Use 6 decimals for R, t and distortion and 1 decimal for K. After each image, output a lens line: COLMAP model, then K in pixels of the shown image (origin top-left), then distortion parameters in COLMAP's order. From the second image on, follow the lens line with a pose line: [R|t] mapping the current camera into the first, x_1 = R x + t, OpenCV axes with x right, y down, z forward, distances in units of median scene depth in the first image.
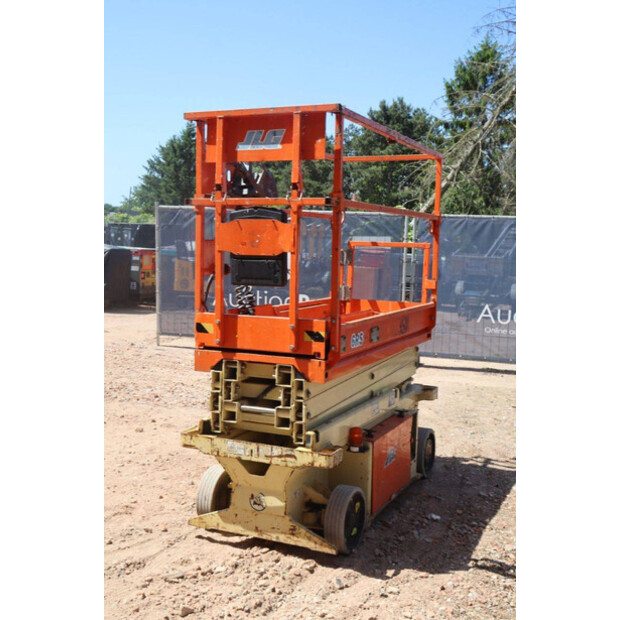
lens RADIAL K [[759.3, 0, 310.0], [0, 759.3, 310.0], [0, 0, 1]] dist [0.009737, 0.010211]
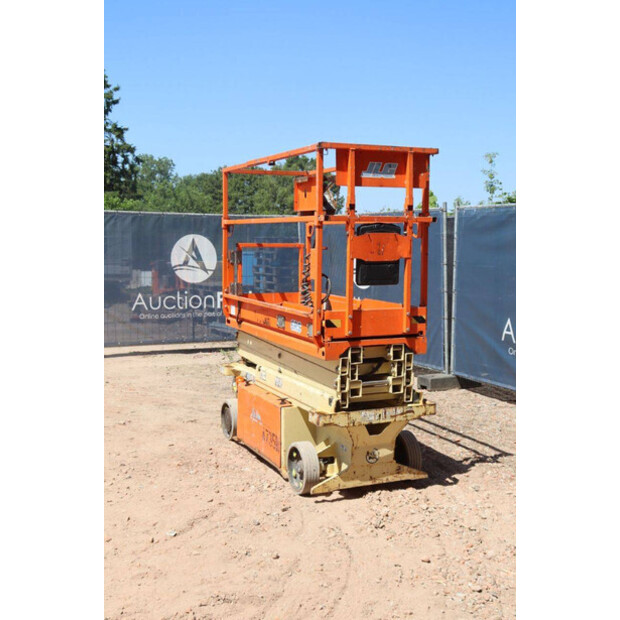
lens RADIAL K [[759.3, 0, 310.0], [0, 759.3, 310.0], [0, 0, 1]] dist [0.009737, 0.010211]
pose [[0.670739, -0.092568, 0.735894, -1.061100], [0.075305, 0.995553, 0.056593, -0.069347], [-0.737860, 0.017457, 0.674728, 0.225164]]
